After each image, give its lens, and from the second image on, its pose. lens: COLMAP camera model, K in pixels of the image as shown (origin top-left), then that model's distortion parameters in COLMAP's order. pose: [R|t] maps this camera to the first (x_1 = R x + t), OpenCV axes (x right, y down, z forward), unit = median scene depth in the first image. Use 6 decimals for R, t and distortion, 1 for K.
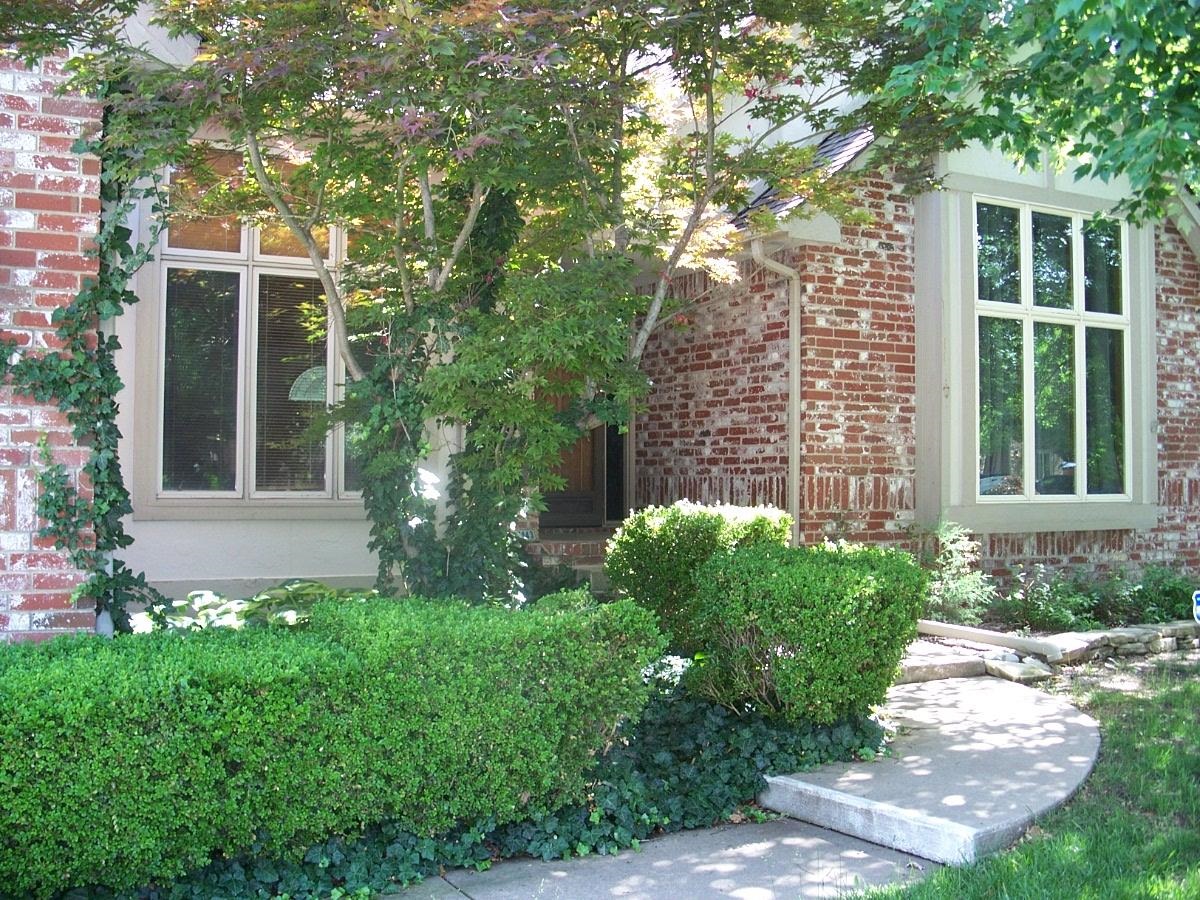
lens RADIAL K [[1286.3, 0, 600.6], [0, 1286.3, 447.3], [0, 0, 1]] dist [-0.120757, 0.000000]
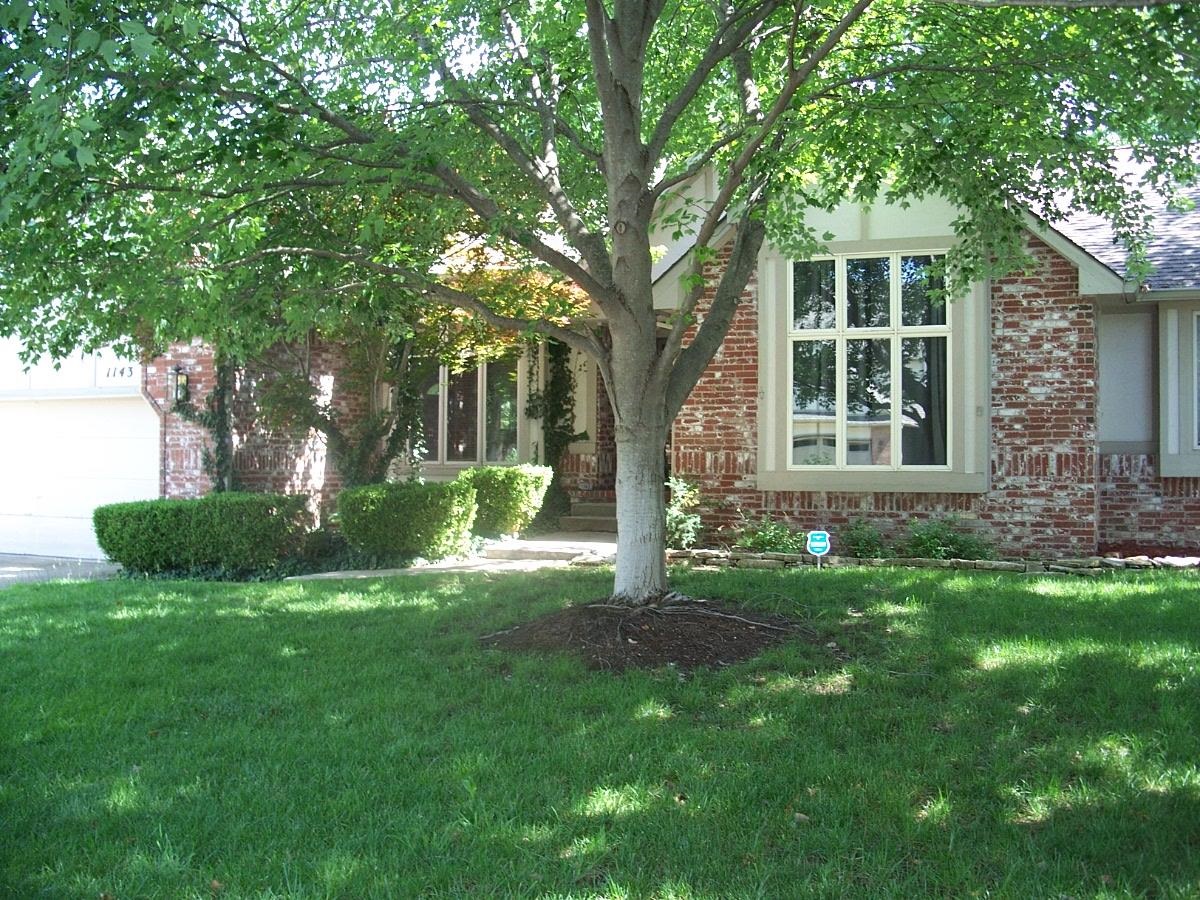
lens RADIAL K [[1286.3, 0, 598.9], [0, 1286.3, 453.5], [0, 0, 1]] dist [-0.120757, 0.000000]
pose [[0.620309, -0.008248, -0.784314, 1.314652], [0.015795, 0.999873, 0.001977, 0.018738], [0.784199, -0.013614, 0.620361, -0.084911]]
